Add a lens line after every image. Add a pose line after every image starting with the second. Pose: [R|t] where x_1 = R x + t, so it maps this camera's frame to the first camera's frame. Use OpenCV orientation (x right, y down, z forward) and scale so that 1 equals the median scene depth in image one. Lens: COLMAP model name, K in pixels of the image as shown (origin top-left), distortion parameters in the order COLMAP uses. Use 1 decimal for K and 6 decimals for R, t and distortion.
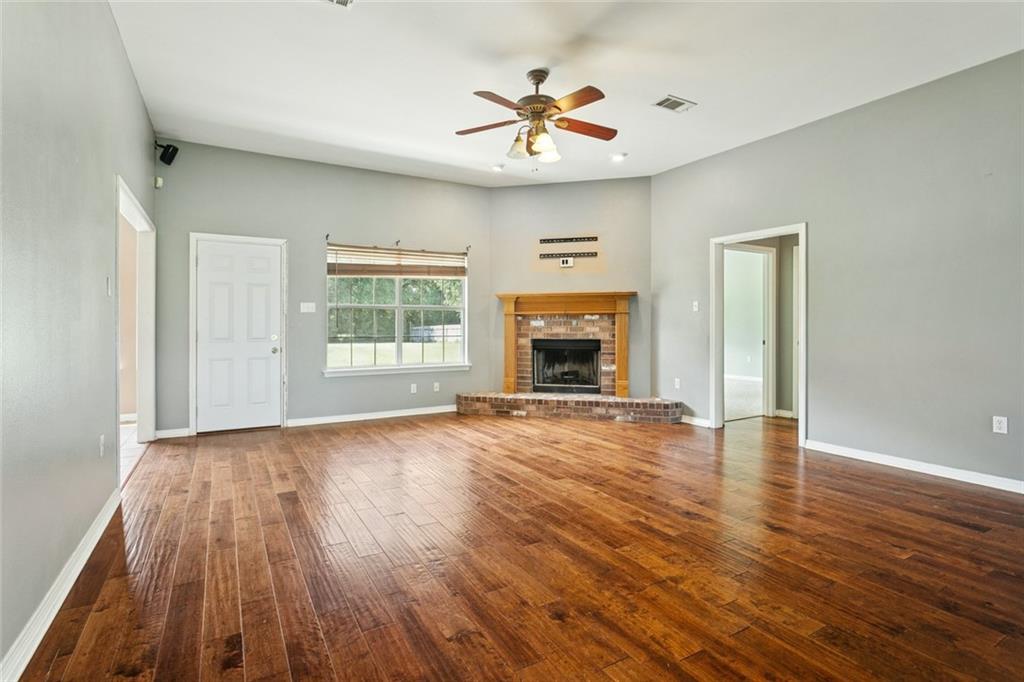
lens RADIAL K [[500.4, 0, 500.9], [0, 500.4, 326.6], [0, 0, 1]] dist [-0.012783, 0.000753]
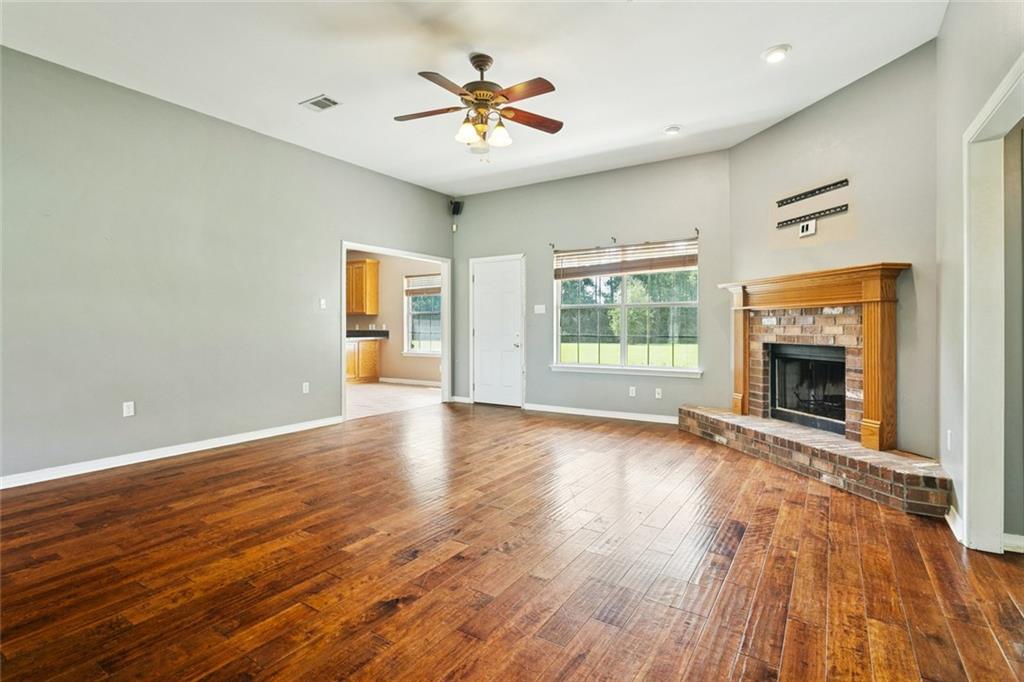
lens RADIAL K [[500.4, 0, 500.9], [0, 500.4, 326.6], [0, 0, 1]] dist [-0.012783, 0.000753]
pose [[0.454585, 0.001264, -0.890702, 0.583265], [-0.000858, 0.999999, 0.000981, 0.000771], [0.890703, 0.000318, 0.454586, 0.374086]]
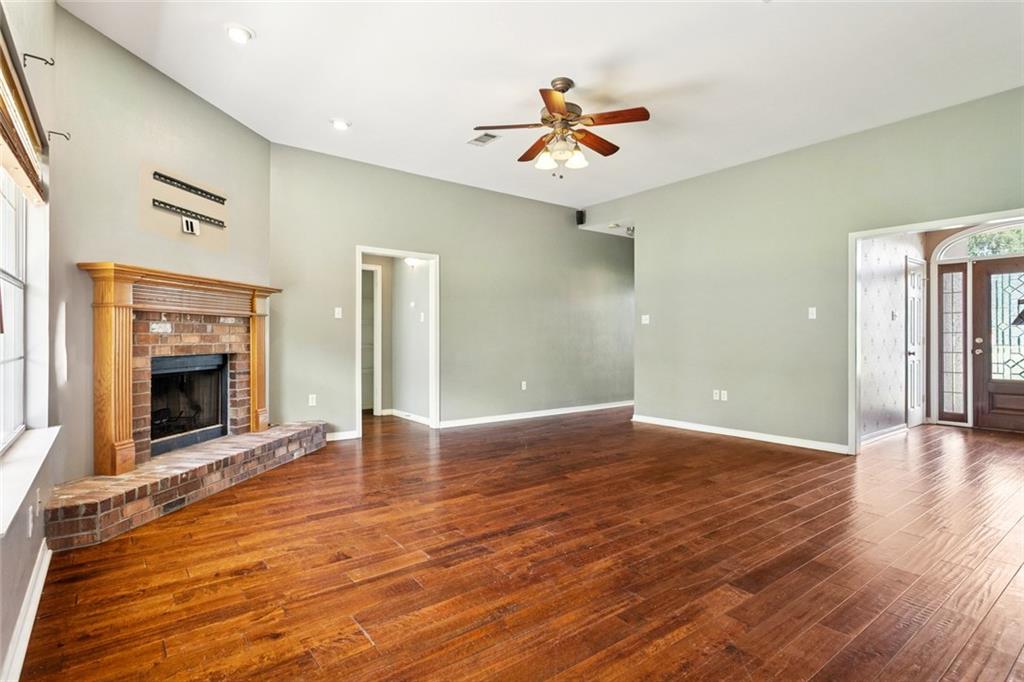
lens RADIAL K [[523.8, 0, 512.0], [0, 523.8, 341.0], [0, 0, 1]] dist [-0.002441, 0.000042]
pose [[-0.151493, -0.008483, 0.988422, -0.593487], [-0.001928, 0.999964, 0.008286, 0.002287], [-0.988456, -0.000650, -0.151504, 0.784757]]
